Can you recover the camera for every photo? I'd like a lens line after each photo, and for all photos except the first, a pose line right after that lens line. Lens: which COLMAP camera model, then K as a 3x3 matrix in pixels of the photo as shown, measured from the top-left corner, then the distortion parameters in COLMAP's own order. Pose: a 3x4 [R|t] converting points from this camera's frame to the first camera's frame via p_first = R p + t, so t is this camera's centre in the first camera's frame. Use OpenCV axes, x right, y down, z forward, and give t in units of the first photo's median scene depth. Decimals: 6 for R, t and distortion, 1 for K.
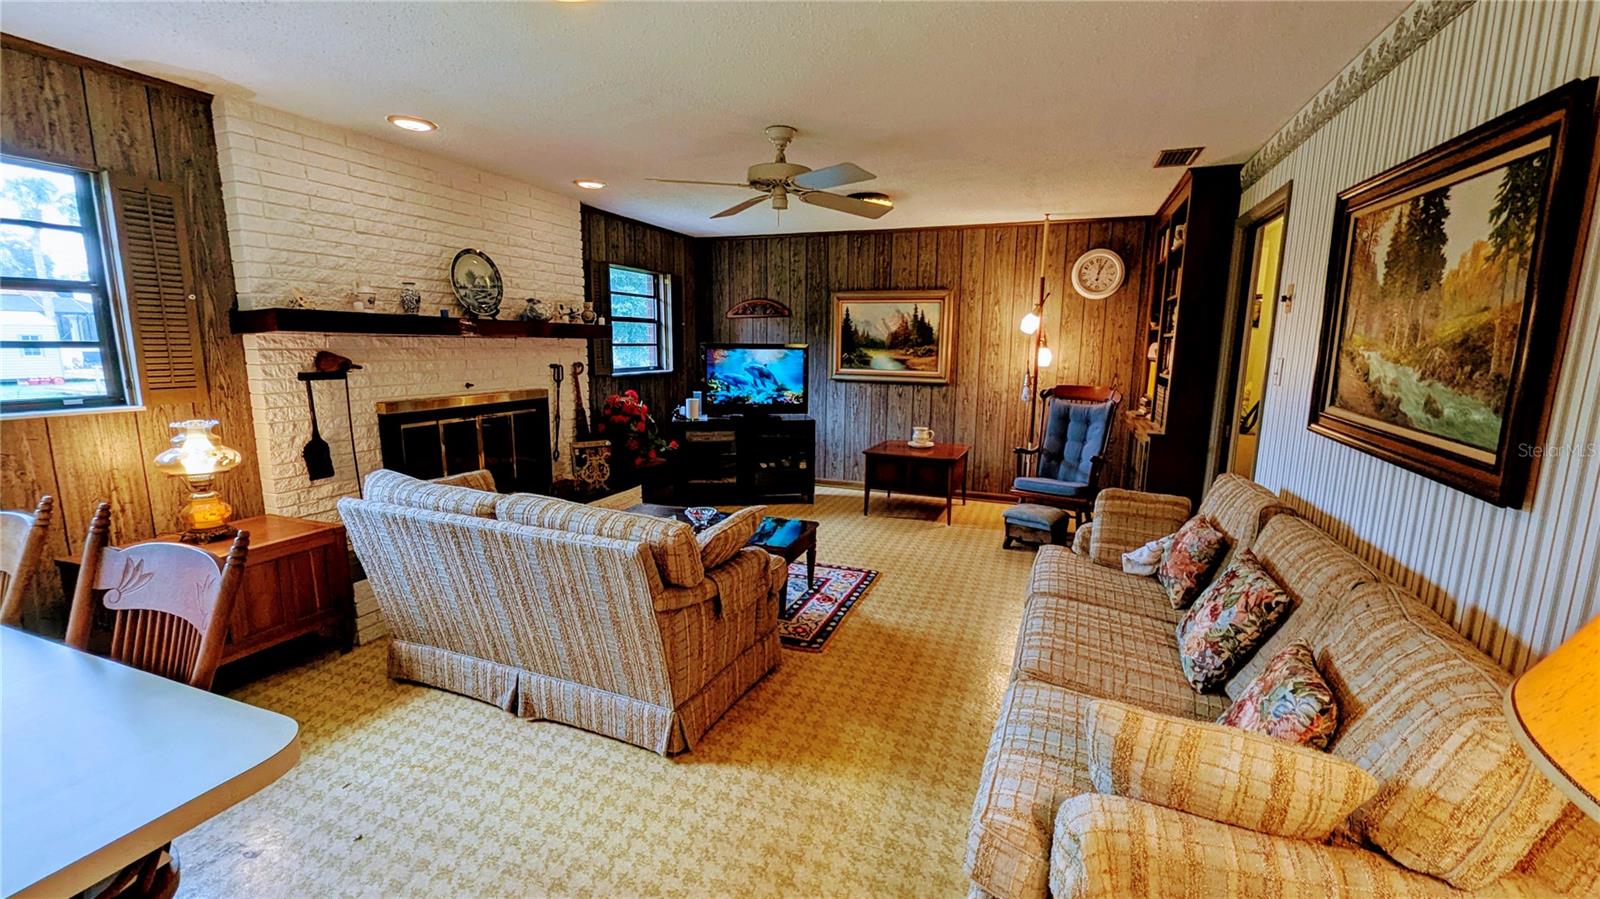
lens RADIAL K [[656.7, 0, 803.4], [0, 656.7, 454.5], [0, 0, 1]] dist [0.000568, -0.001260]
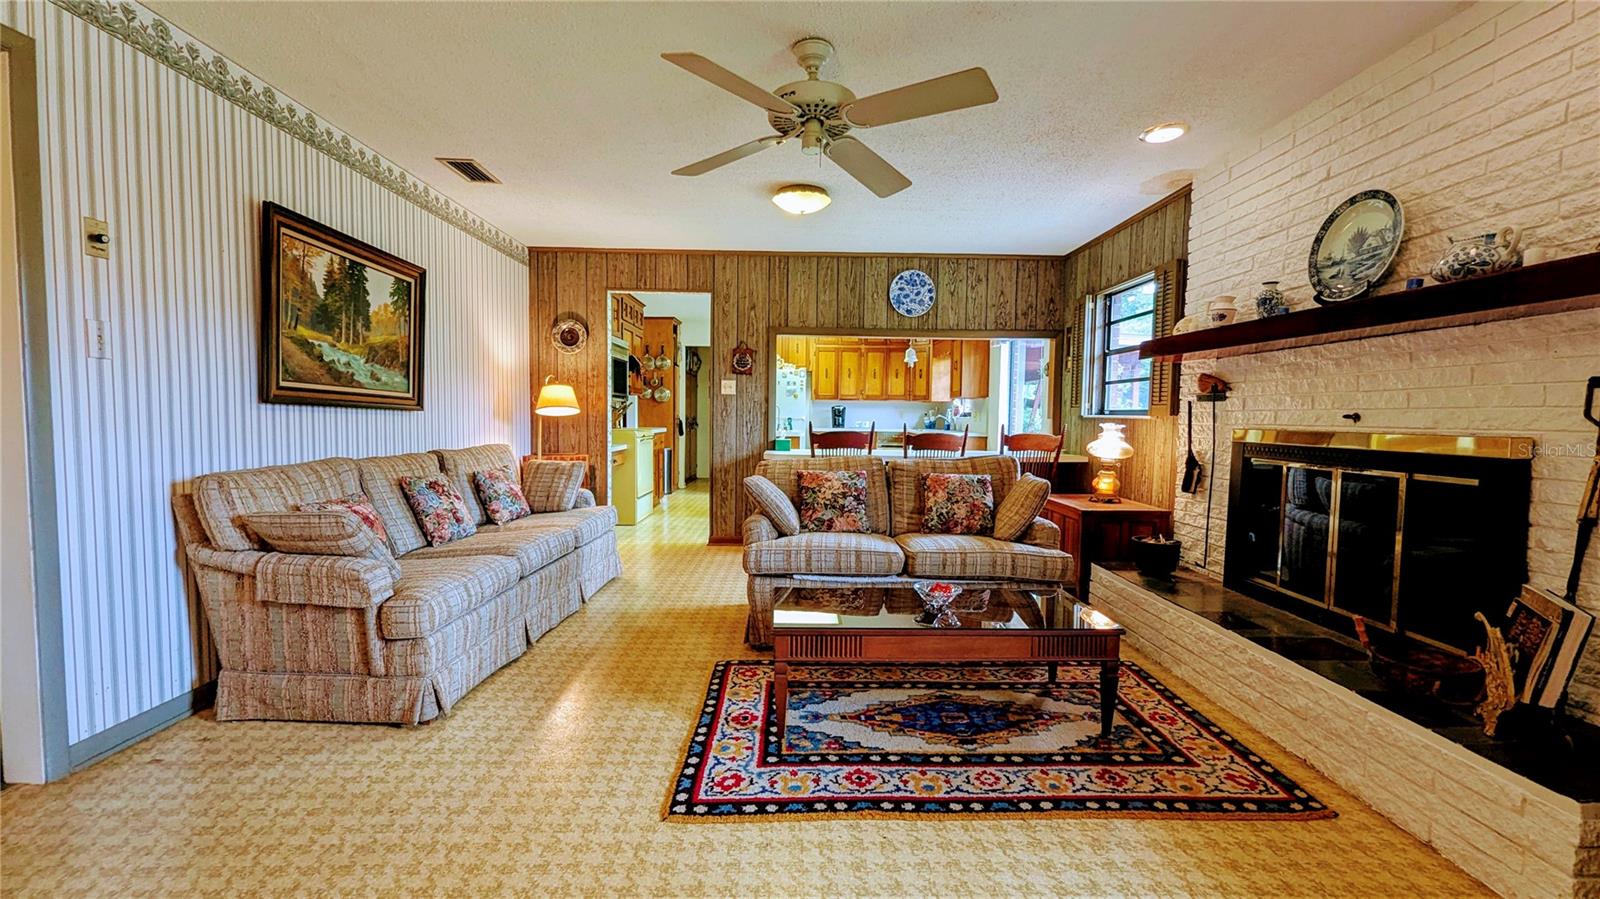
lens RADIAL K [[656.7, 0, 805.1], [0, 656.7, 448.9], [0, 0, 1]] dist [0.000568, -0.001260]
pose [[-0.927818, -0.004841, -0.373001, 0.224294], [-0.086612, 0.975386, 0.202784, -0.178409], [0.362838, 0.220453, -0.905400, 1.580134]]
